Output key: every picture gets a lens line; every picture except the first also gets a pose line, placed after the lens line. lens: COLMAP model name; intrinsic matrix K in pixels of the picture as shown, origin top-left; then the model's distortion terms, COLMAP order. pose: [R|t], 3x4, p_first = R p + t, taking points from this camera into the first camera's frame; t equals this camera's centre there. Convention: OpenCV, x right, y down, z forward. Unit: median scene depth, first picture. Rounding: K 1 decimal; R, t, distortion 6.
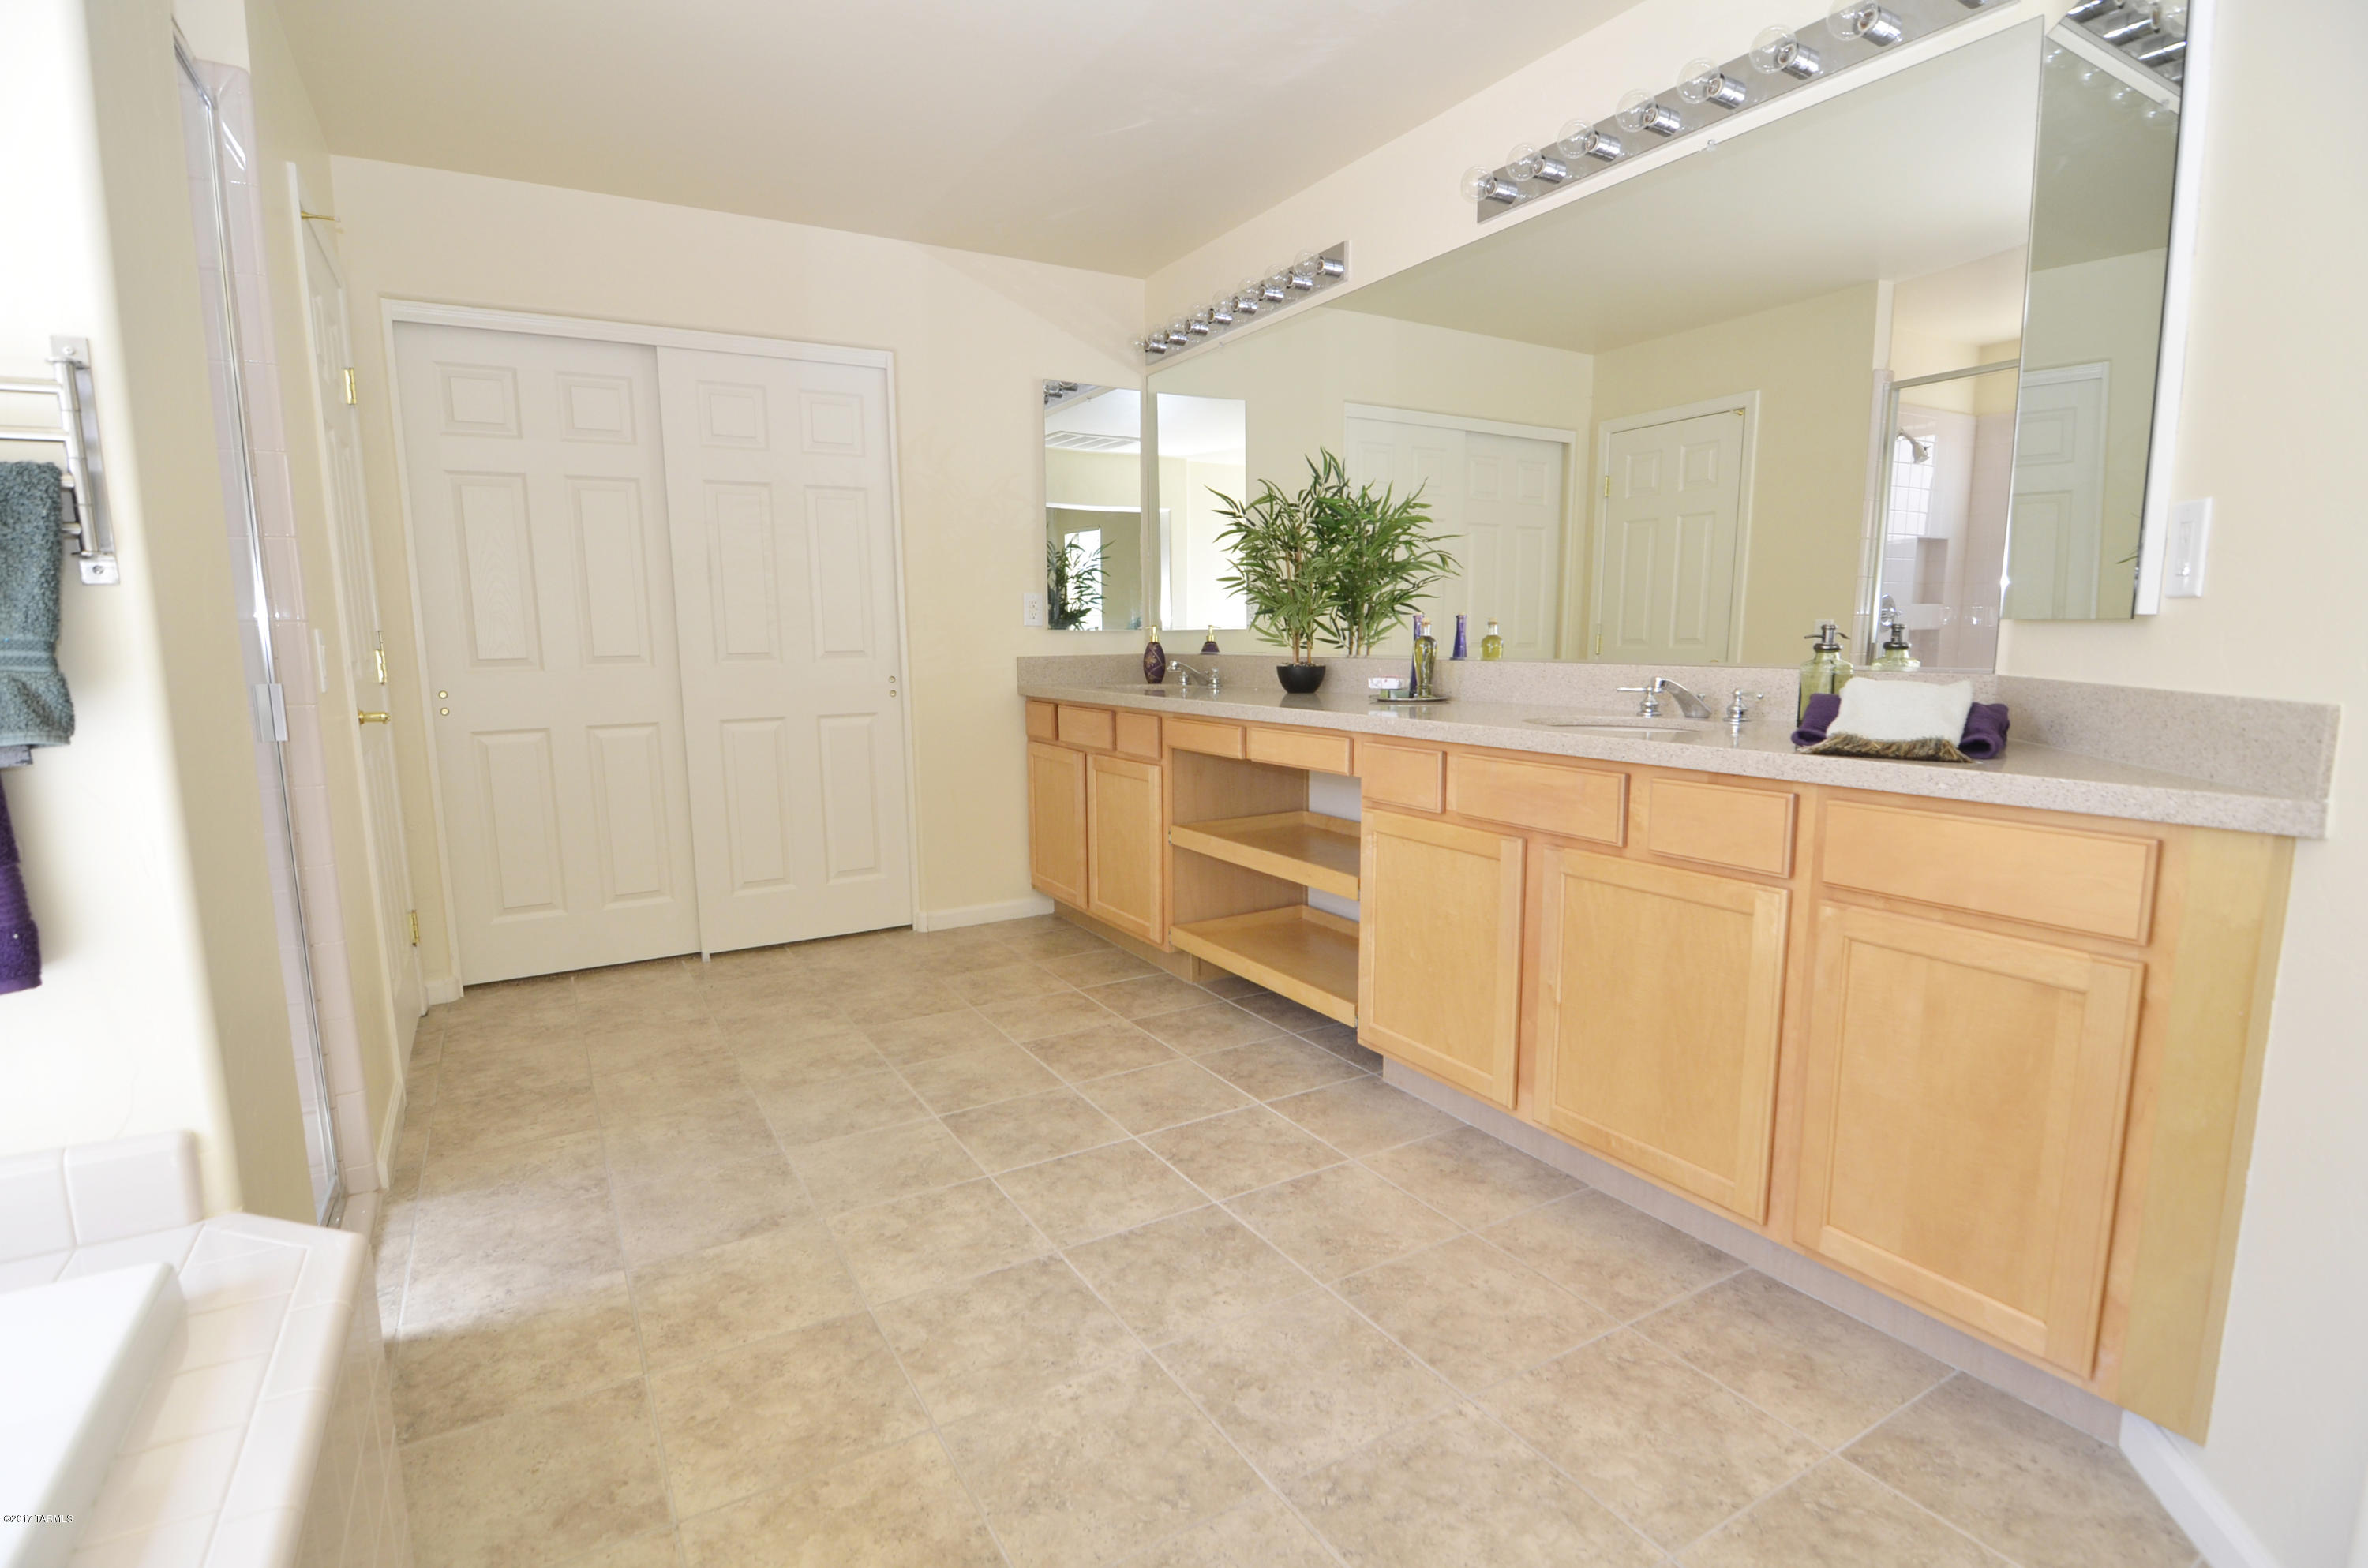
lens RADIAL K [[1132.1, 0, 1193.8], [0, 1132.1, 791.6], [0, 0, 1]] dist [-0.004971, -0.009813]
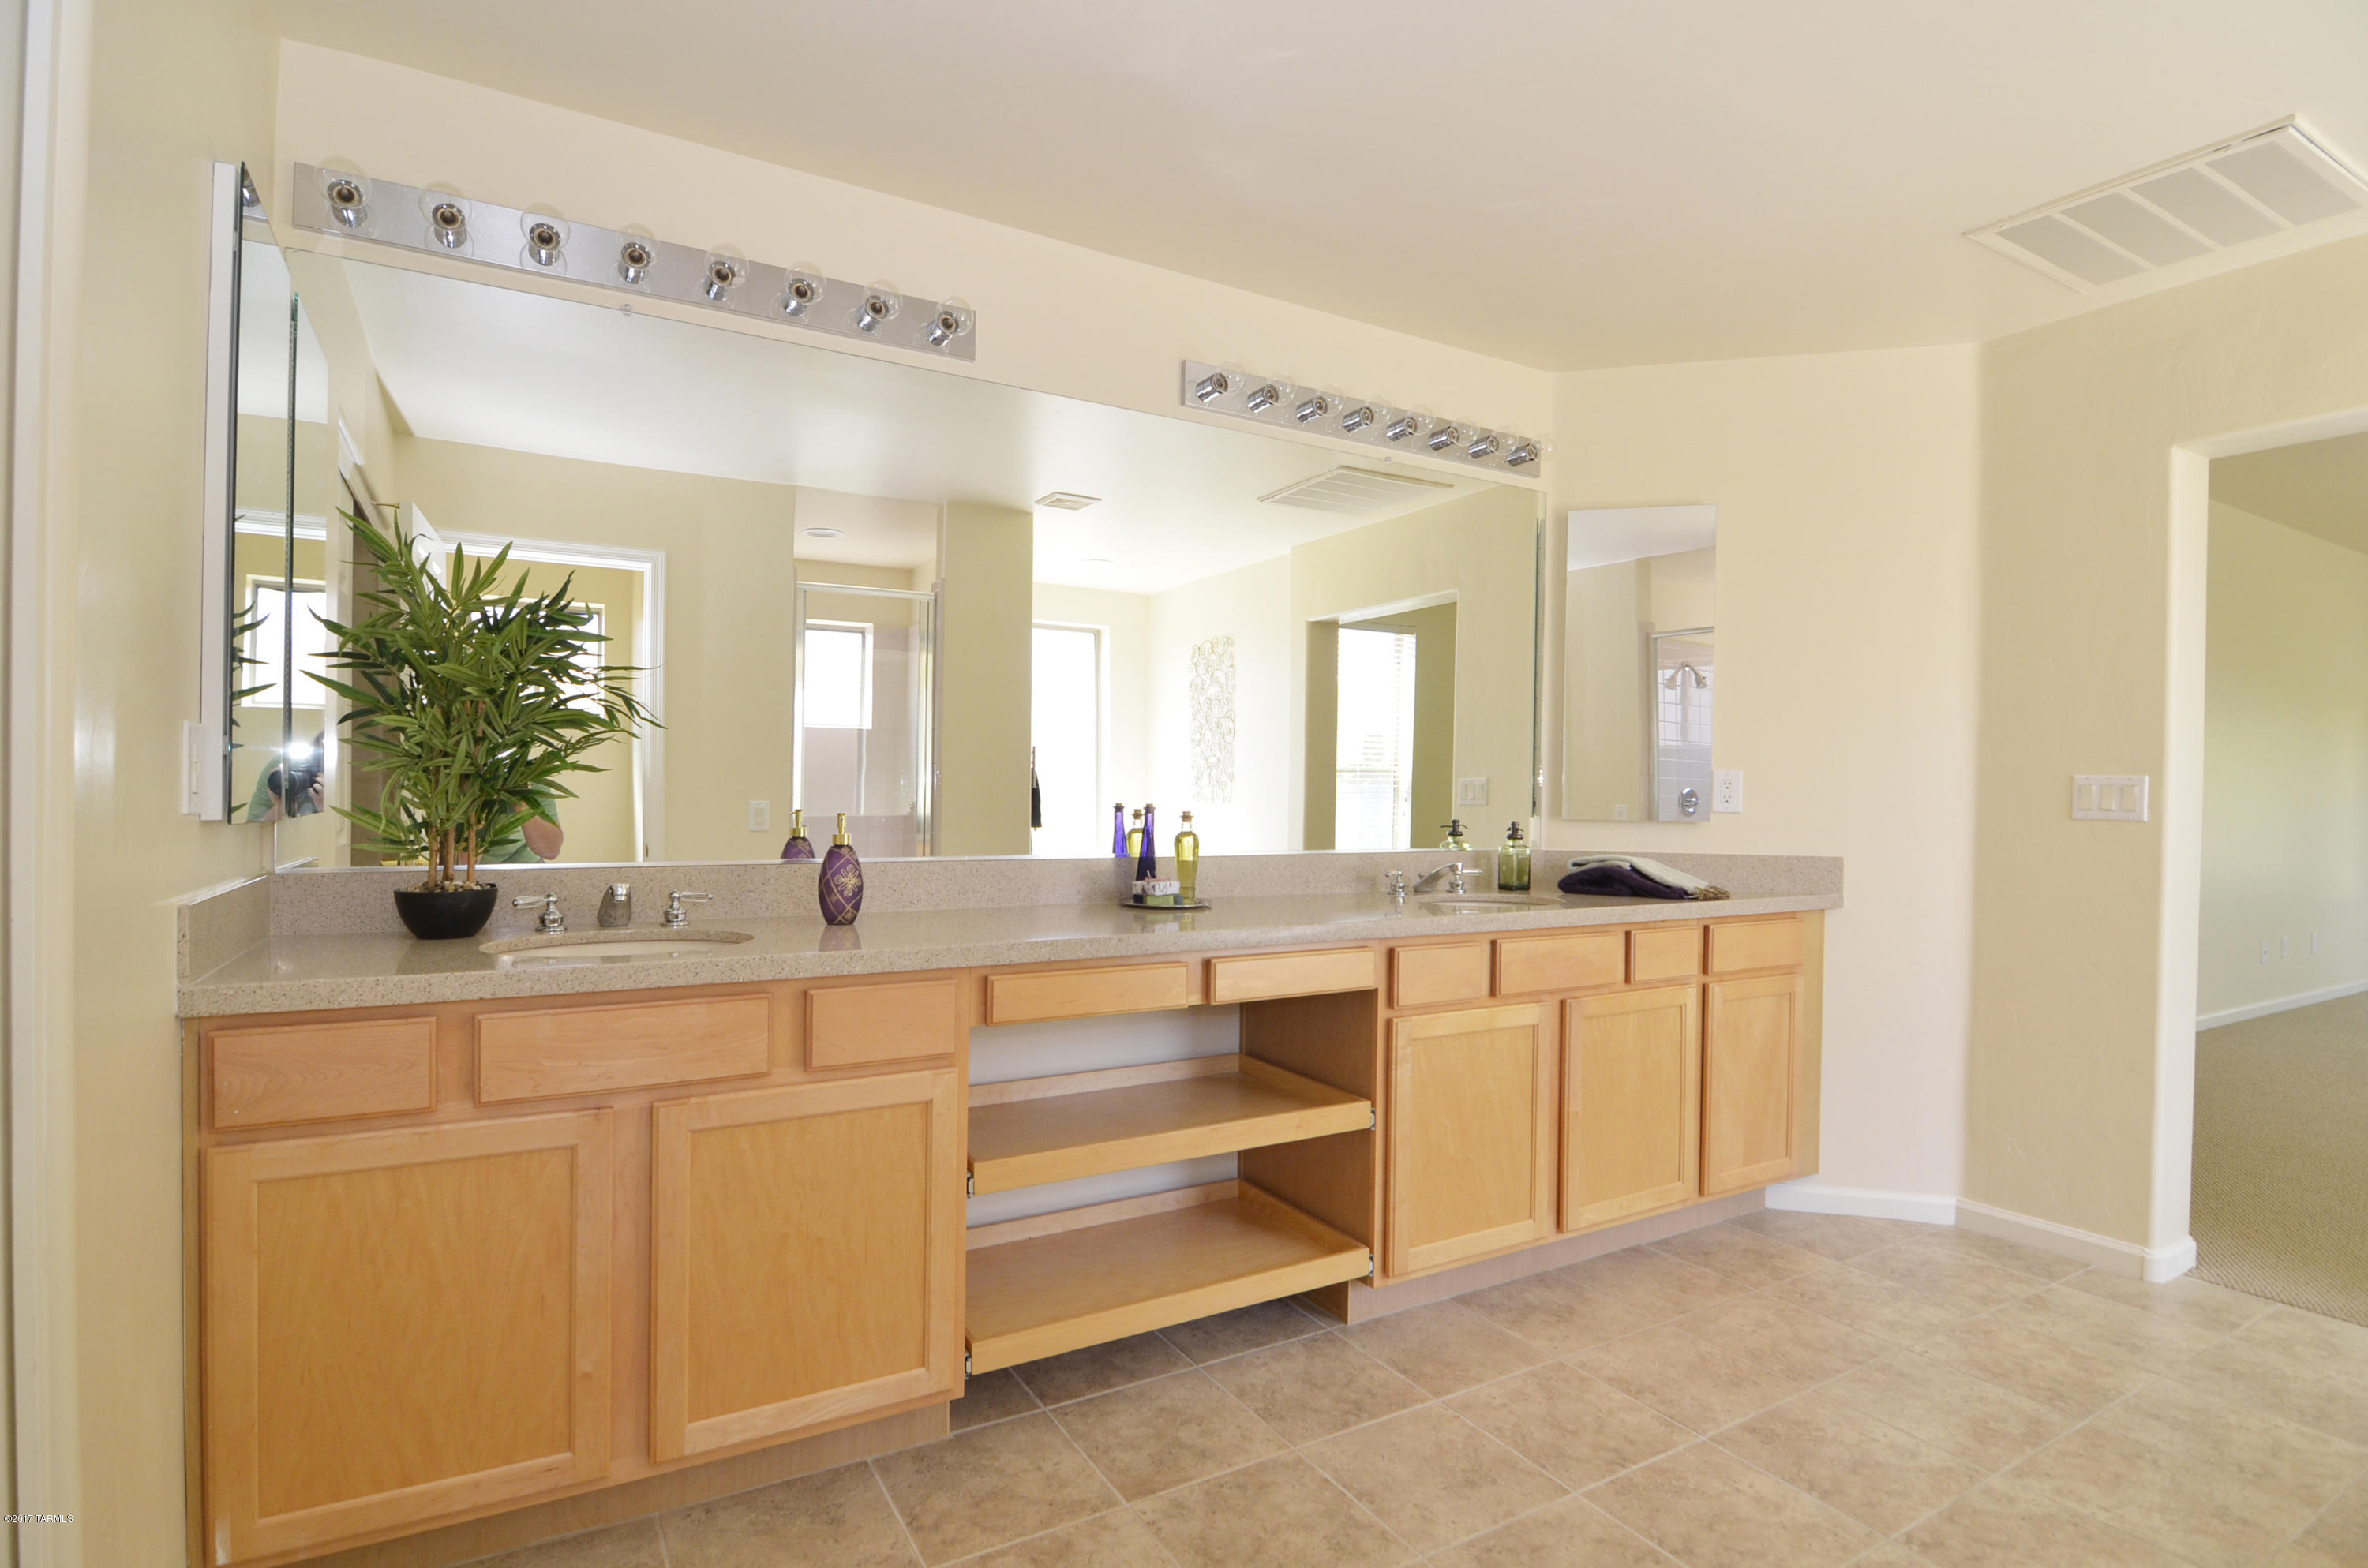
lens RADIAL K [[1132.1, 0, 1182.0], [0, 1132.1, 787.6], [0, 0, 1]] dist [-0.004971, -0.009813]
pose [[0.024735, 0.017574, 0.999540, -0.879444], [0.129451, 0.991371, -0.020634, -0.199154], [-0.991277, 0.129902, 0.022246, 1.252841]]
